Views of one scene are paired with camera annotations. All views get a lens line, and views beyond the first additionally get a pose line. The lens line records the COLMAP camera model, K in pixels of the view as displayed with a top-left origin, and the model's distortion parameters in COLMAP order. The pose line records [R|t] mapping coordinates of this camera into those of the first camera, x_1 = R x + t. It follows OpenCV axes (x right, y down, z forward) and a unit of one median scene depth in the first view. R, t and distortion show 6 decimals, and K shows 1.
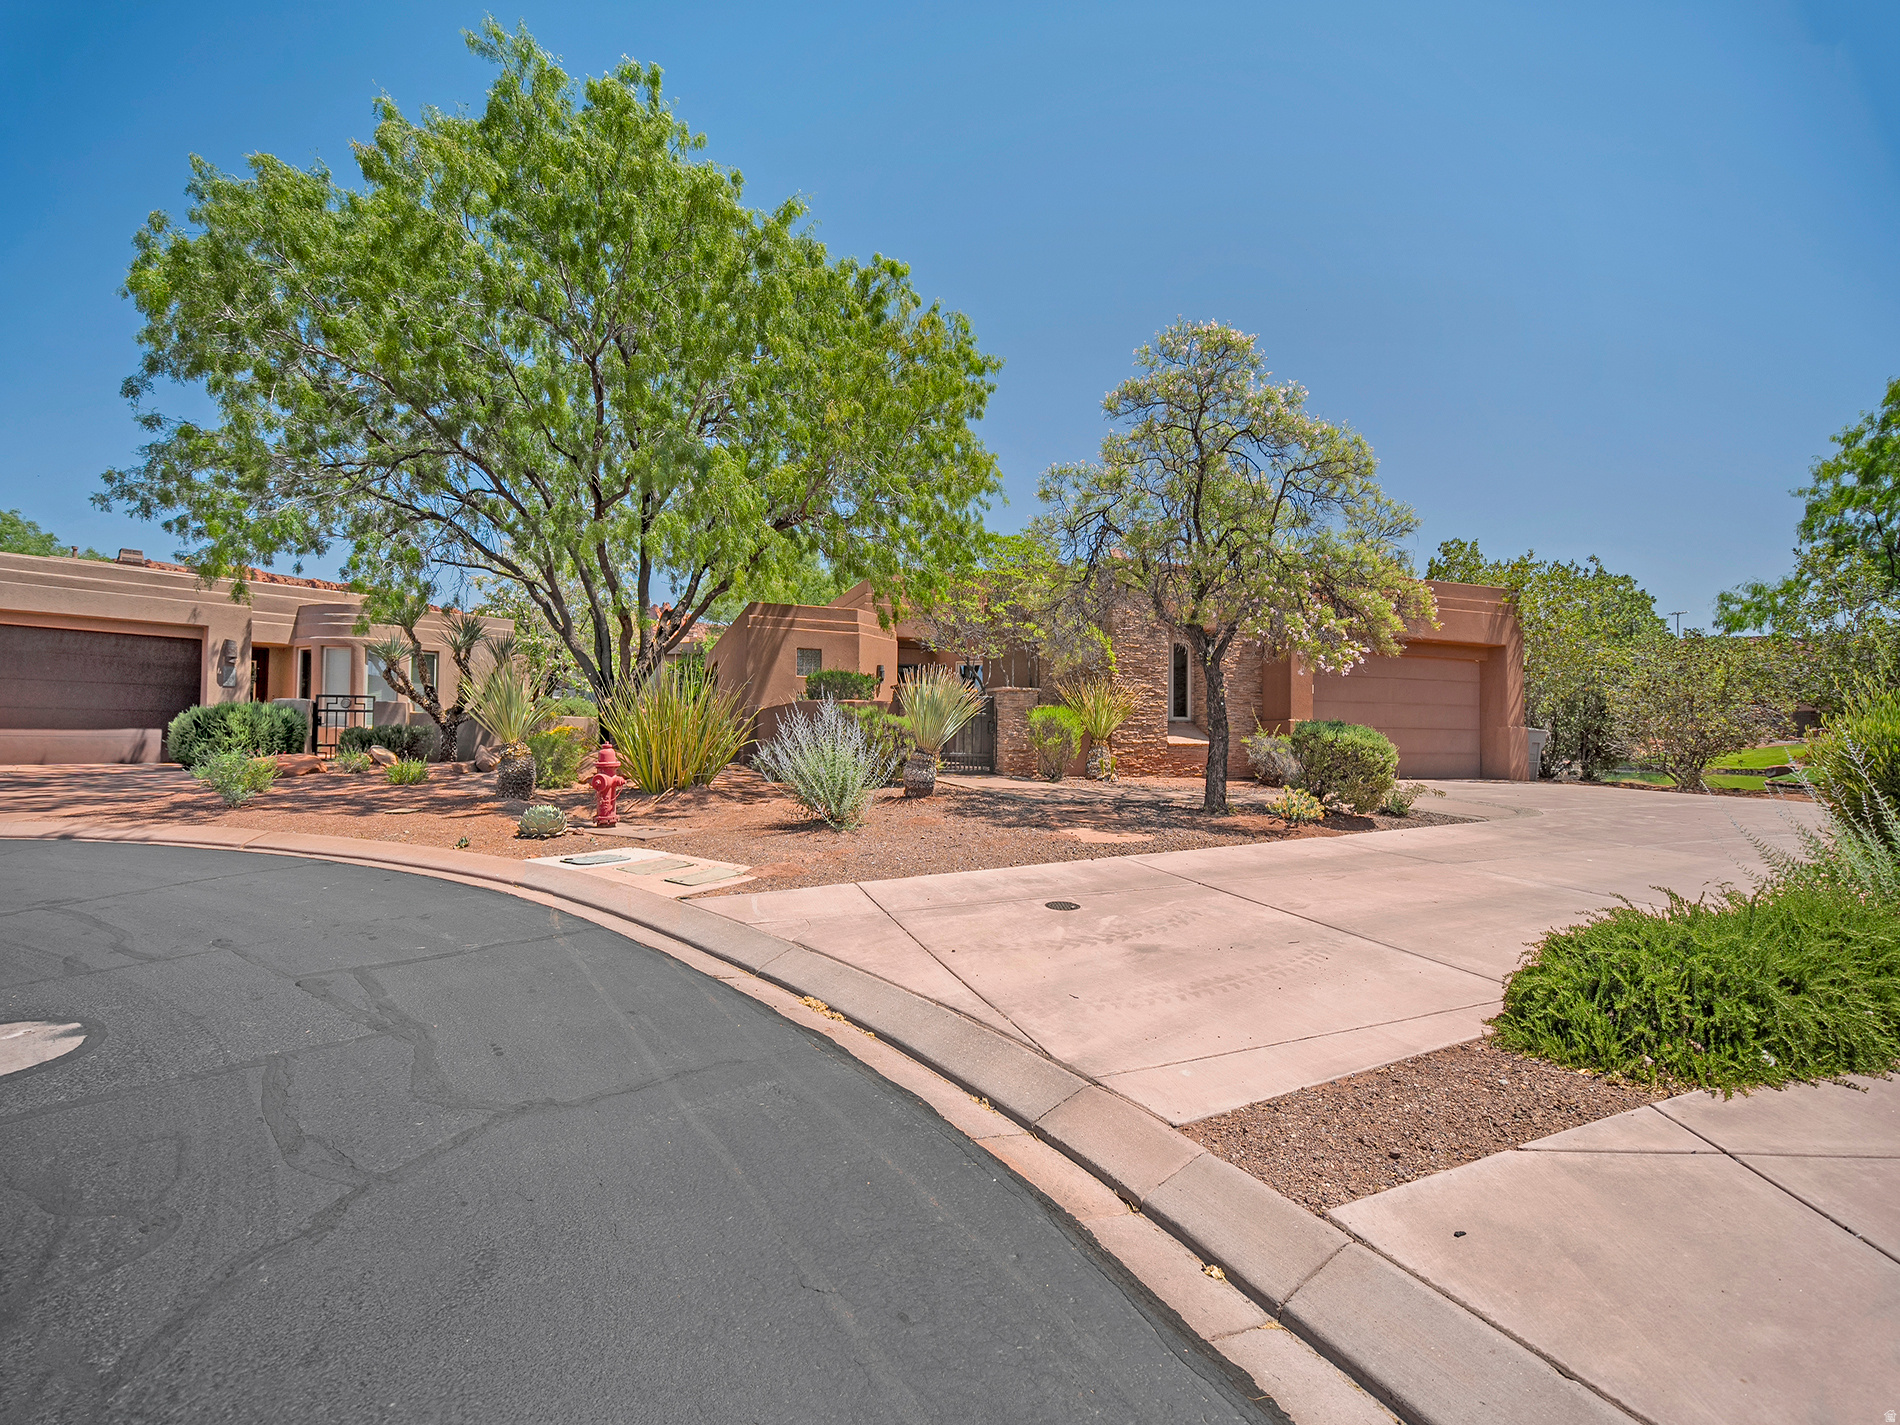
lens RADIAL K [[874.7, 0, 959.6], [0, 874.7, 662.1], [0, 0, 1]] dist [-0.002835, -0.000319]
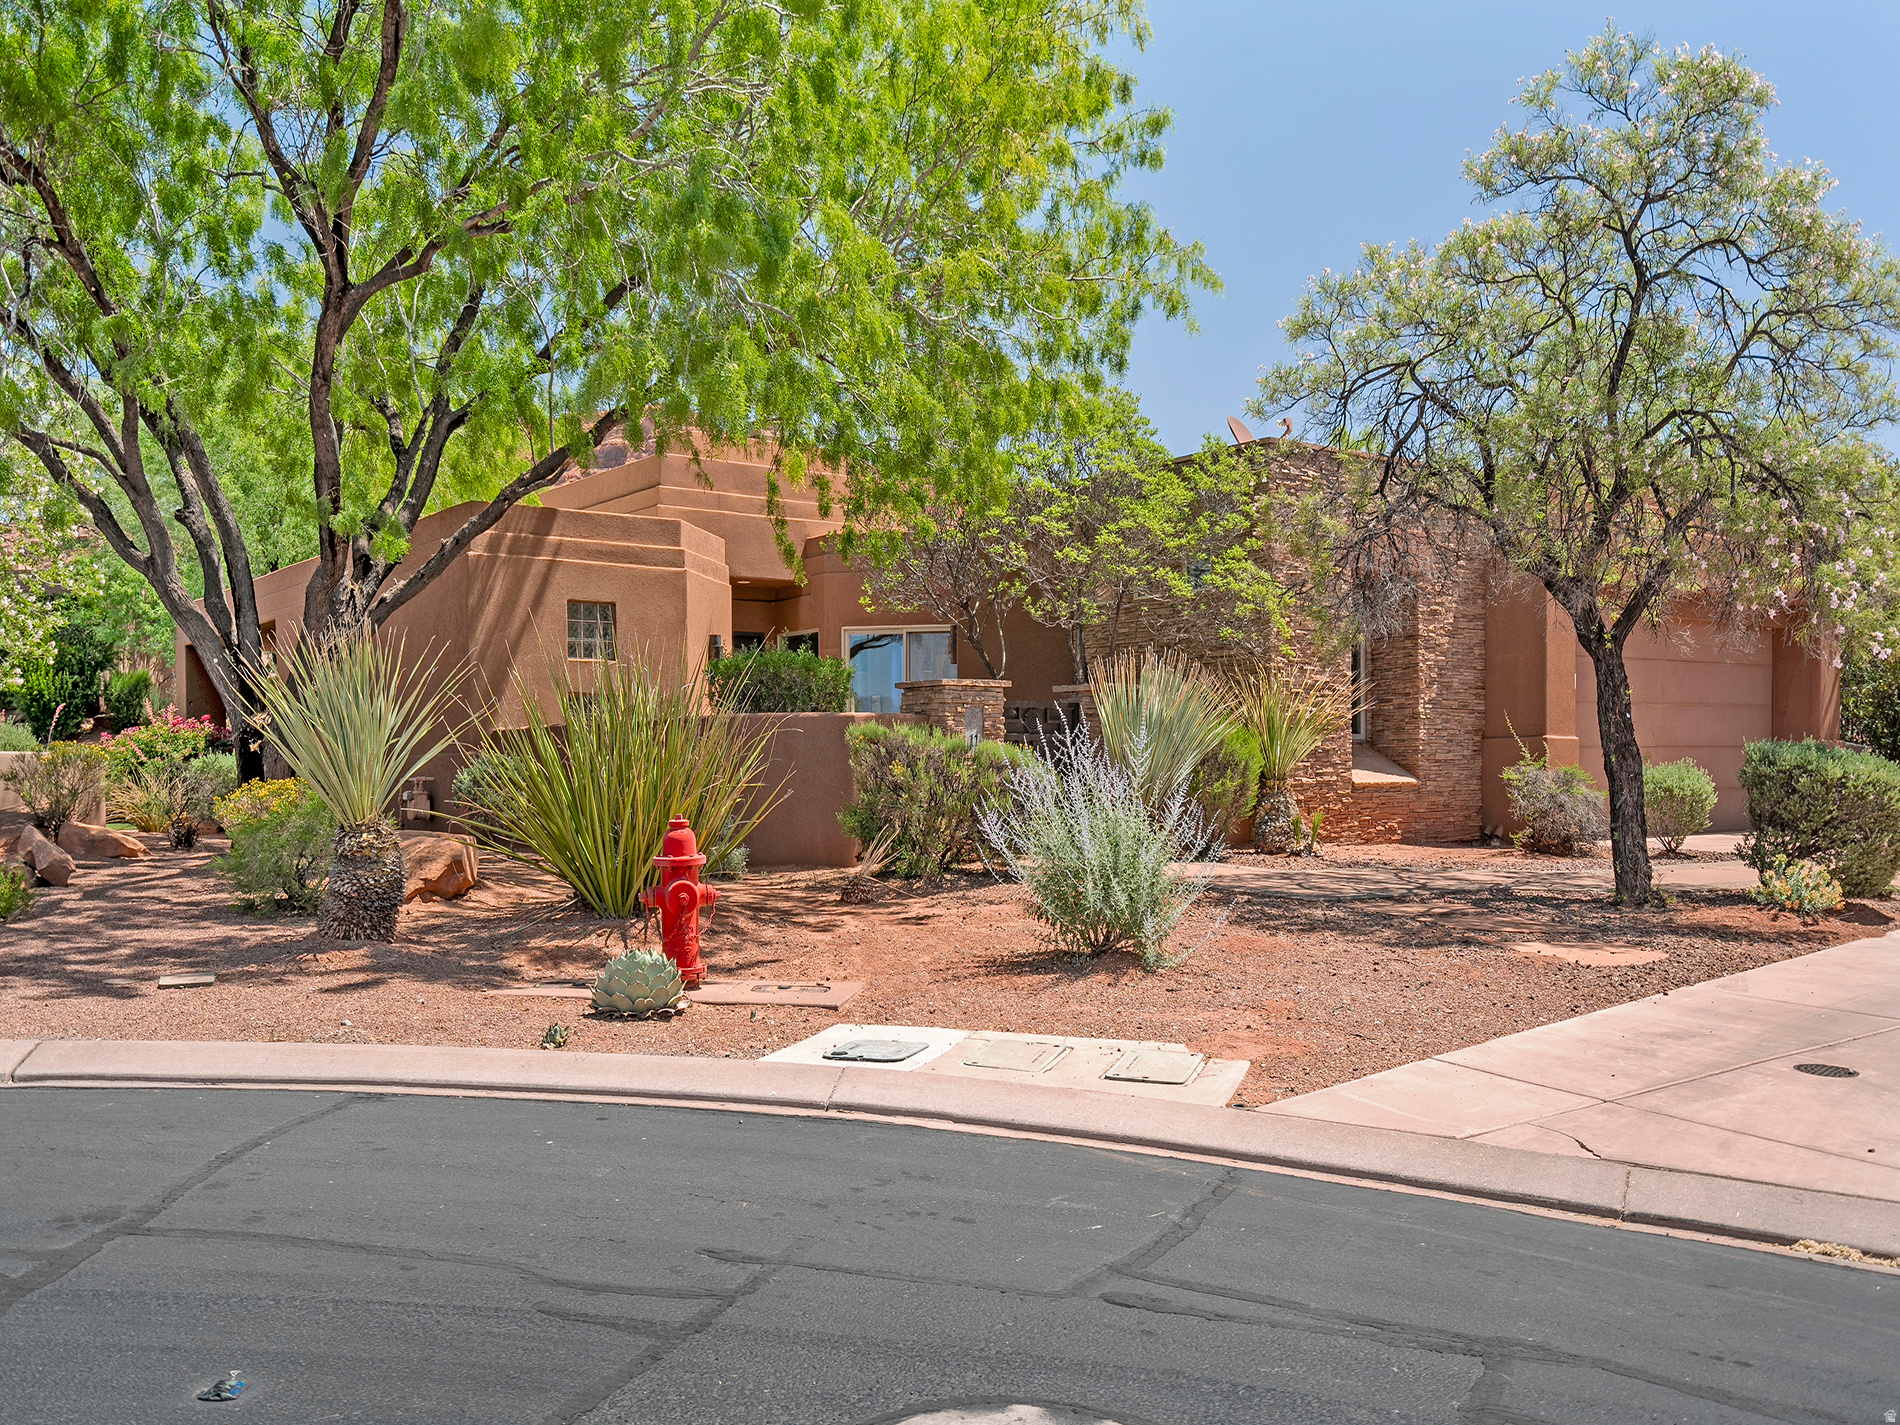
lens RADIAL K [[1785.2, 0, 950.7], [0, 1785.2, 716.4], [0, 0, 1]] dist [-0.005818, 0.000000]
pose [[0.961098, -0.013201, 0.275891, -0.444518], [-0.003267, 0.998244, 0.059147, -0.019748], [-0.276187, -0.057748, 0.959367, 0.004161]]
